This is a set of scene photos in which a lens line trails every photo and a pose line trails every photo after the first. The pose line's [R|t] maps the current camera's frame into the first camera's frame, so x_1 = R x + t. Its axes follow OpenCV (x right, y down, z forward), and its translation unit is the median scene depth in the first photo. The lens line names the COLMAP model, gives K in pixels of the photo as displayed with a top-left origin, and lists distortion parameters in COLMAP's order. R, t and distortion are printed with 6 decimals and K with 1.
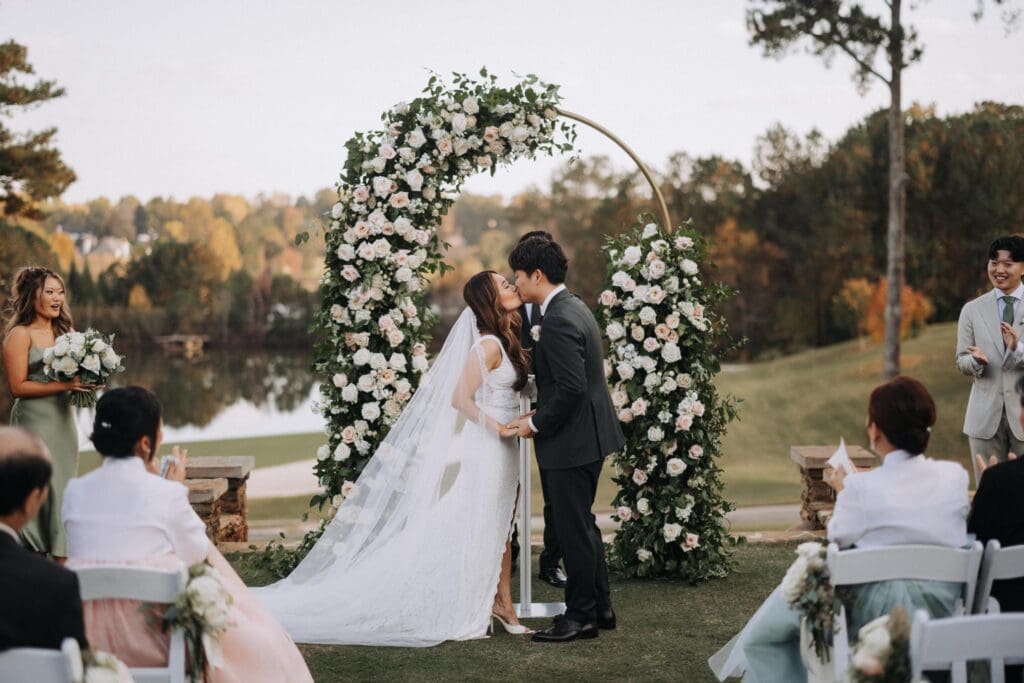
lens RADIAL K [[809.5, 0, 512.0], [0, 809.5, 341.5], [0, 0, 1]] dist [0.023583, -0.000997]
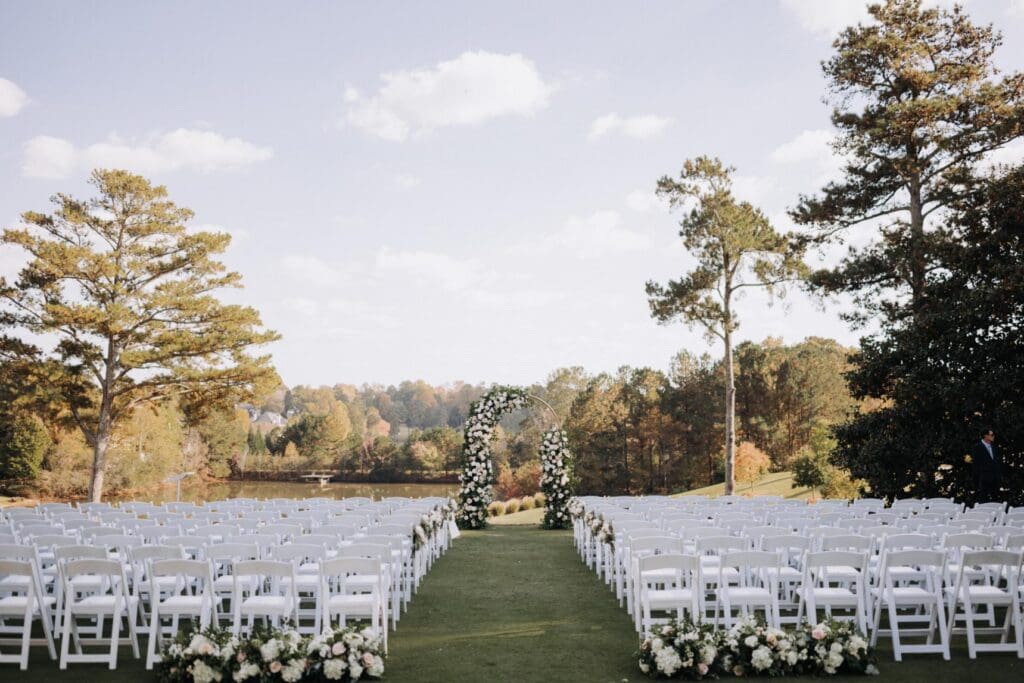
lens RADIAL K [[809.5, 0, 512.0], [0, 809.5, 341.5], [0, 0, 1]] dist [0.023583, -0.000997]
pose [[0.999592, 0.008917, -0.027136, 0.076675], [-0.014053, 0.980619, -0.195420, 0.182460], [0.024868, 0.195722, 0.980344, -2.554616]]
